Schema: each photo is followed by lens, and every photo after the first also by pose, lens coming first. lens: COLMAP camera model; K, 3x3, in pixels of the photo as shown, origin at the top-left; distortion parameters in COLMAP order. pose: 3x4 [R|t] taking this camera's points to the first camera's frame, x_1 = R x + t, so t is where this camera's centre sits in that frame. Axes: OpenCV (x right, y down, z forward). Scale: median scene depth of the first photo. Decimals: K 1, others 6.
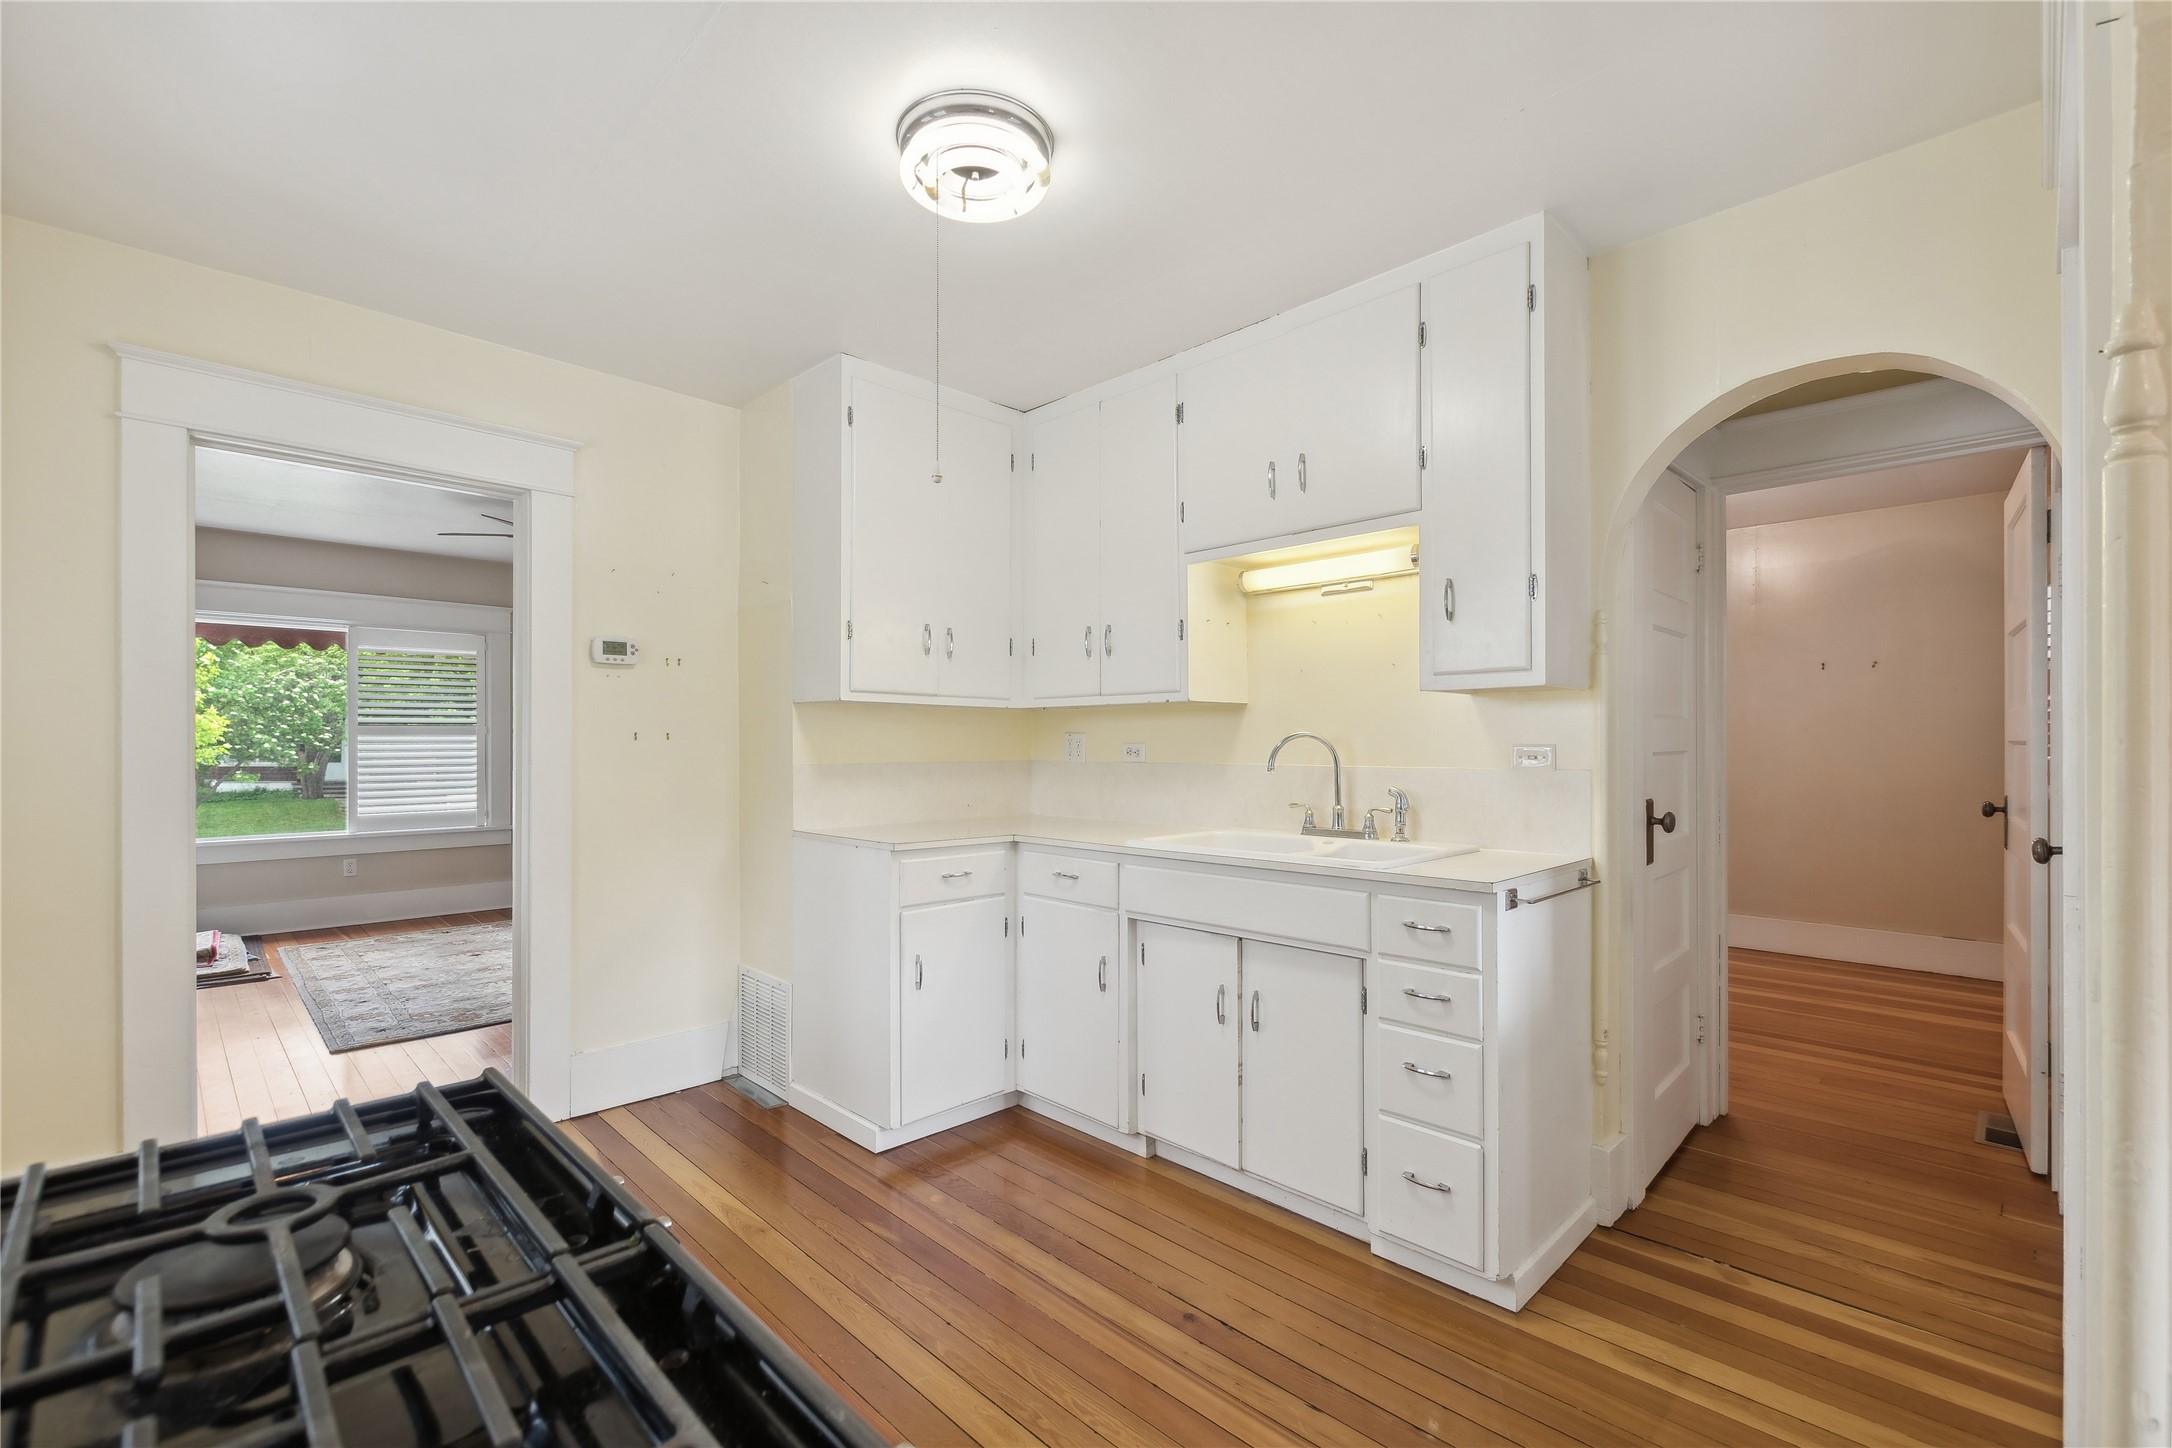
lens RADIAL K [[927.9, 0, 1086.6], [0, 927.9, 739.7], [0, 0, 1]] dist [0.001221, -0.000014]
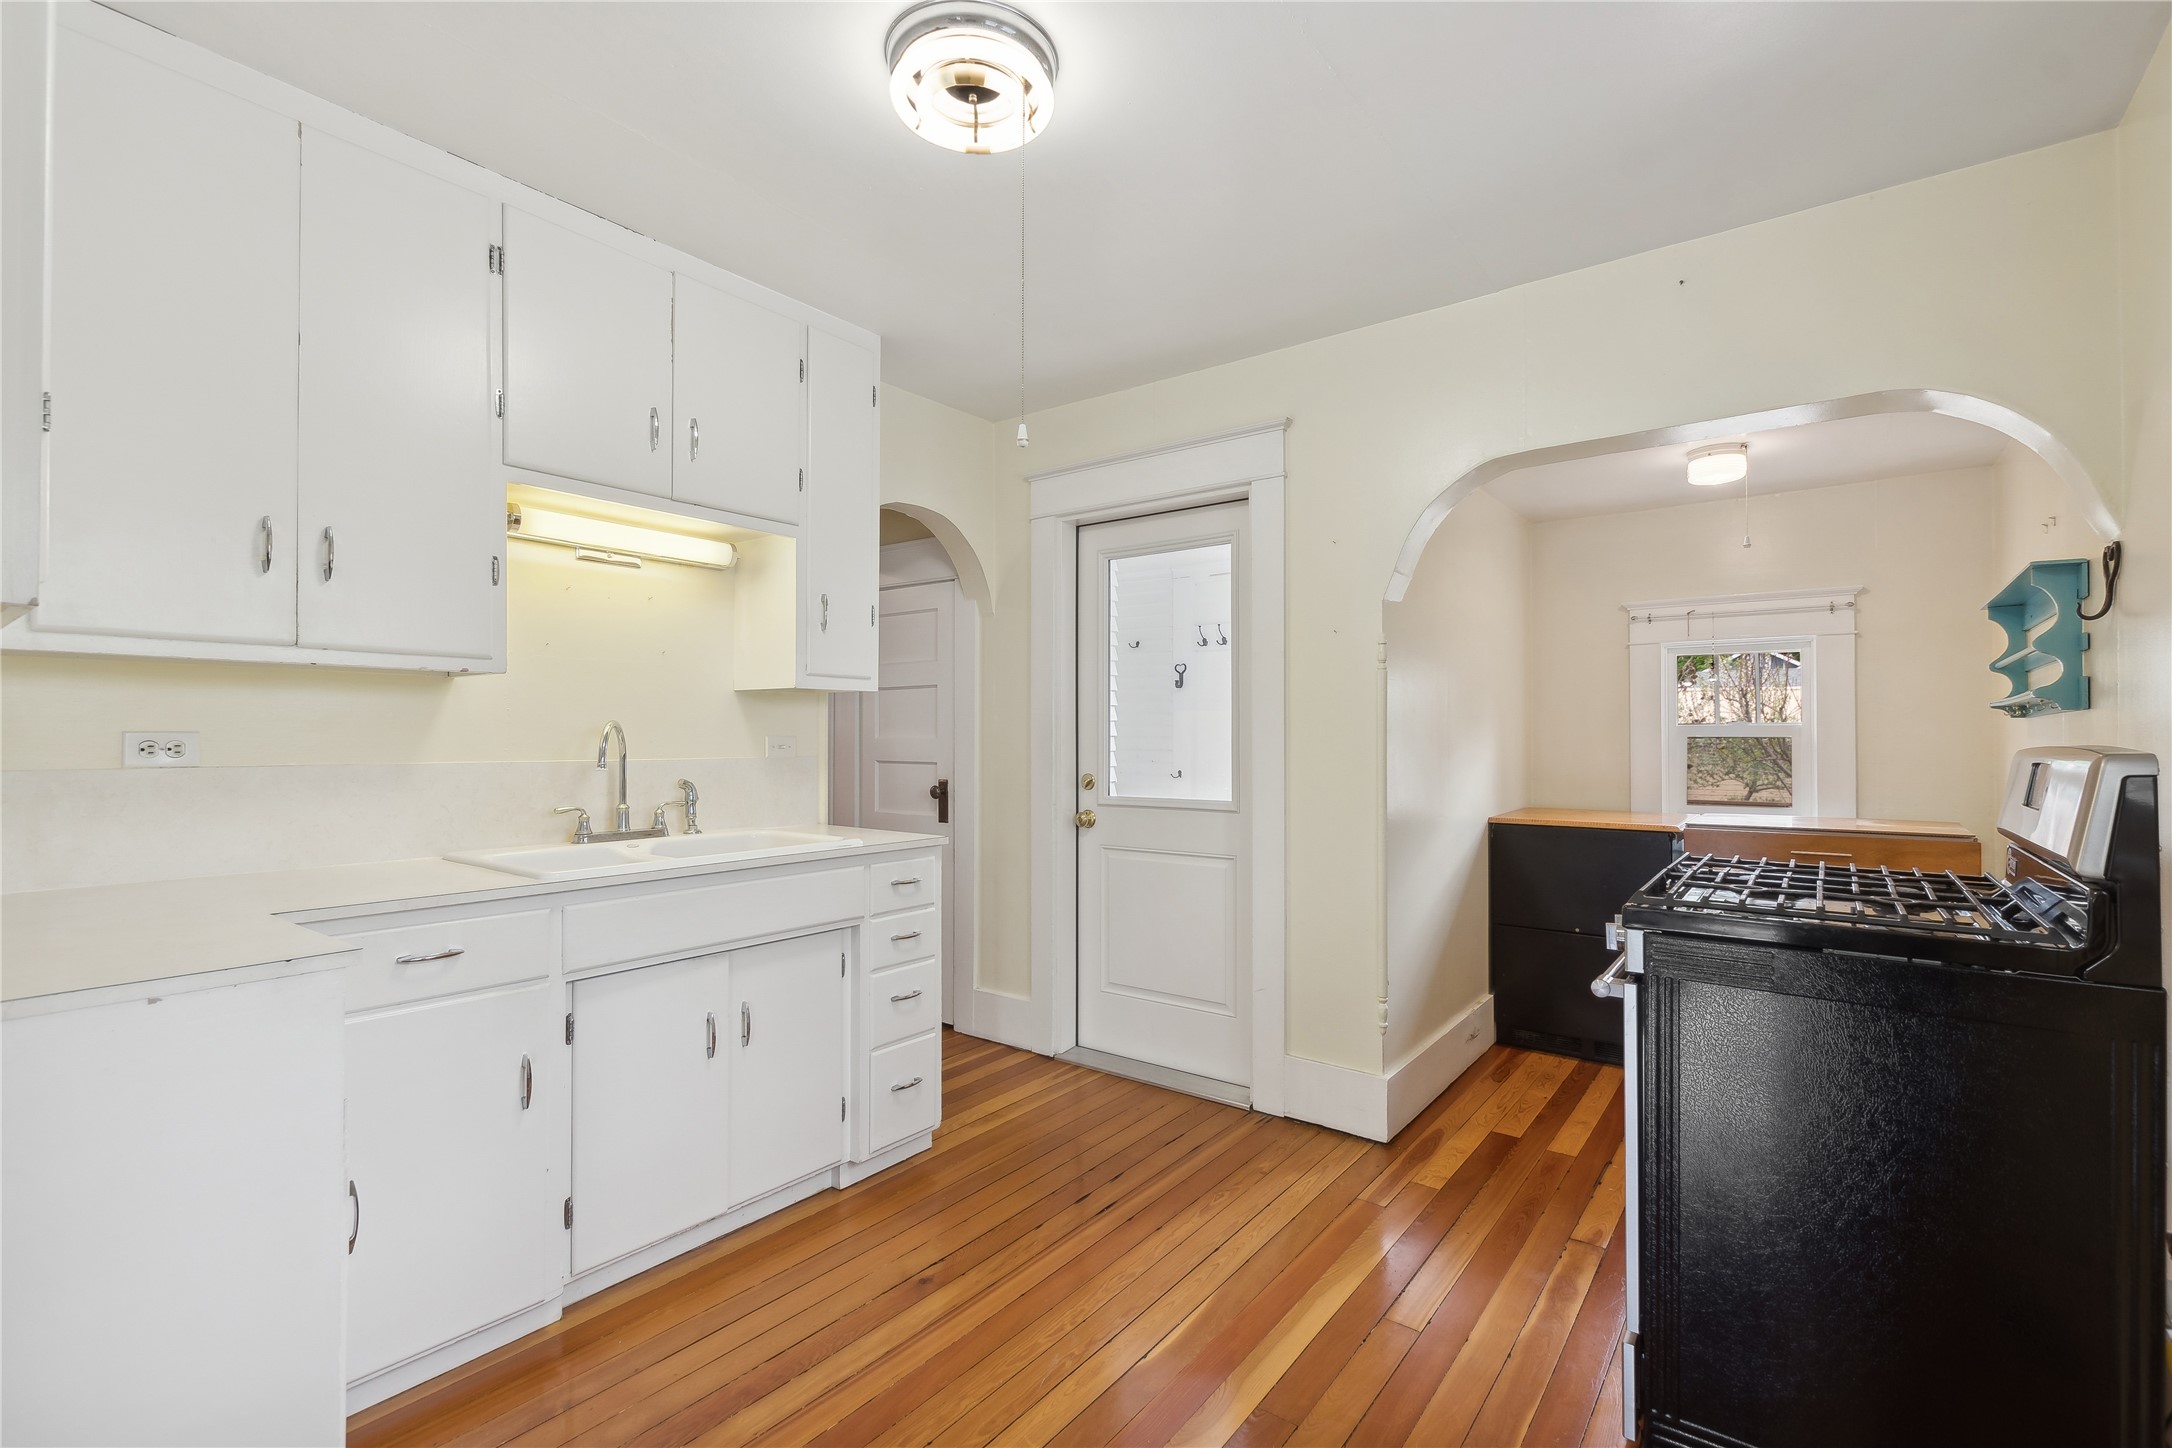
lens RADIAL K [[972.2, 0, 1091.0], [0, 972.2, 730.7], [0, 0, 1]] dist [-0.000881, -0.000311]
pose [[-0.143107, 0.011005, 0.989646, -0.809596], [-0.004867, 0.999918, -0.011823, 0.010677], [-0.989695, -0.006508, -0.143041, 0.782535]]
